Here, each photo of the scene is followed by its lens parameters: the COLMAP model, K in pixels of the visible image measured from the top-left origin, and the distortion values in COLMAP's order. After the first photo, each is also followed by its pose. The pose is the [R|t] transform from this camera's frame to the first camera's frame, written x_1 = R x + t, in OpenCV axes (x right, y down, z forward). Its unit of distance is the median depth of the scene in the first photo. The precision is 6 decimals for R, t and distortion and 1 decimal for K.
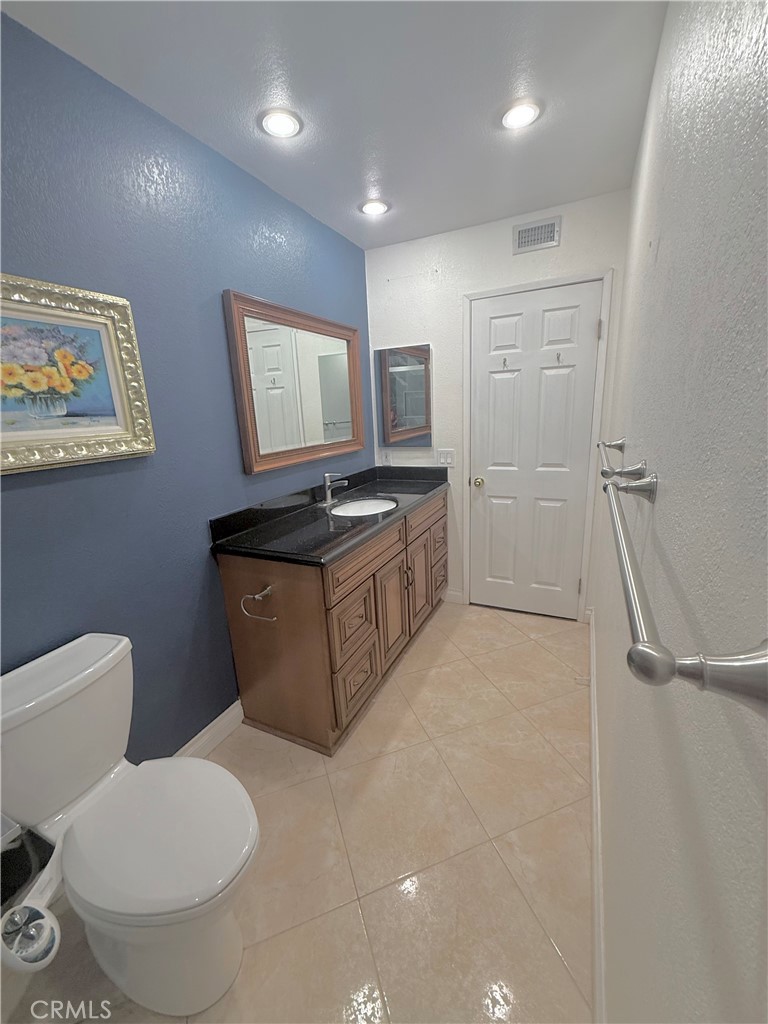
lens RADIAL K [[407.1, 0, 384.0], [0, 407.1, 512.0], [0, 0, 1]] dist [-0.000987, 0.000514]
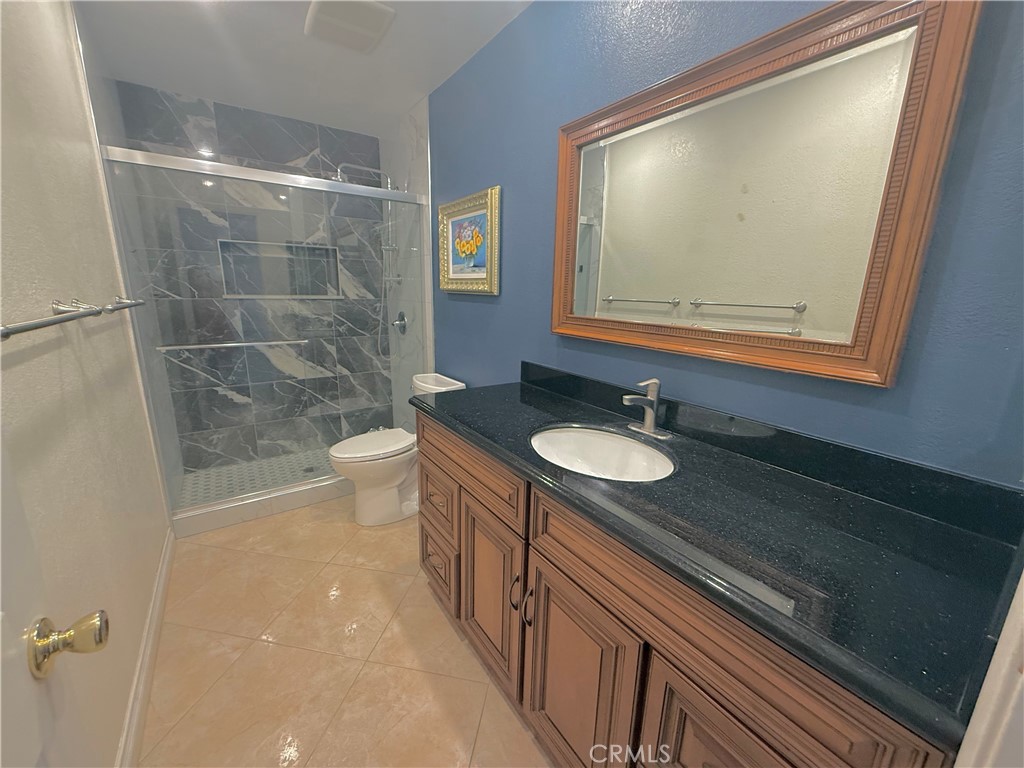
lens RADIAL K [[407.1, 0, 509.1], [0, 407.1, 386.6], [0, 0, 1]] dist [-0.000987, 0.000514]
pose [[-0.497784, 0.240422, -0.833312, 0.787933], [-0.213992, 0.897059, 0.386644, -0.489535], [0.840487, 0.370787, -0.395093, 2.039583]]
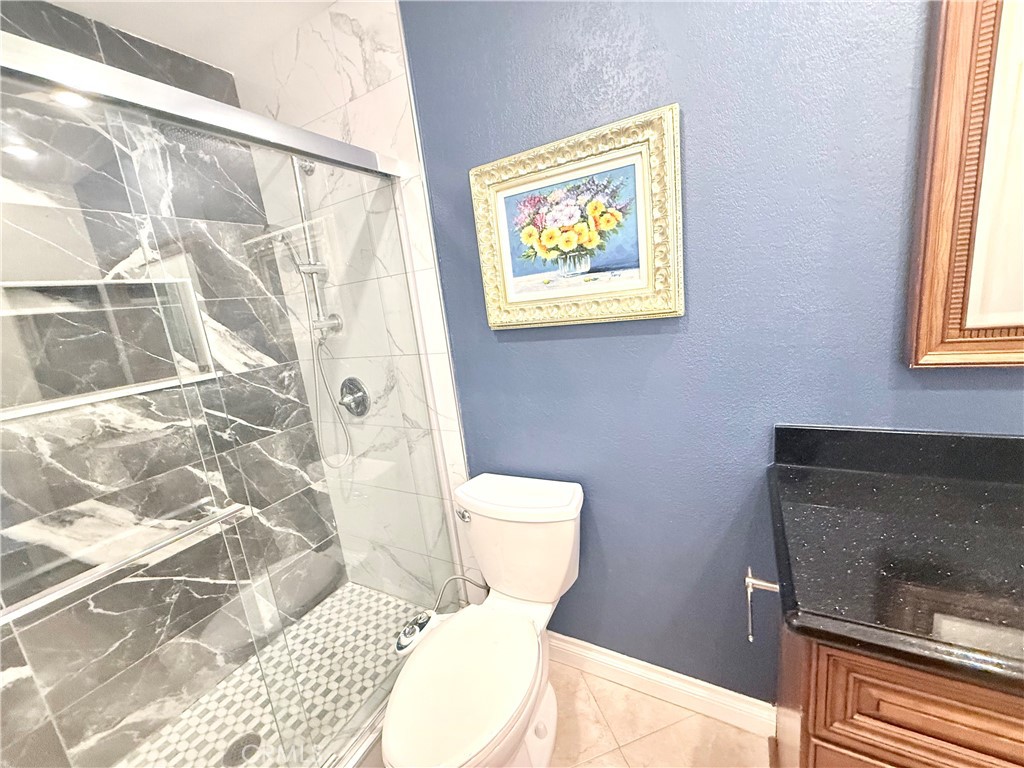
lens RADIAL K [[407.1, 0, 509.1], [0, 407.1, 386.6], [0, 0, 1]] dist [-0.000987, 0.000514]
pose [[-0.055253, 0.261291, -0.963677, 0.241423], [-0.134544, 0.954401, 0.266490, -0.206150], [0.989366, 0.144381, -0.017579, 0.857427]]
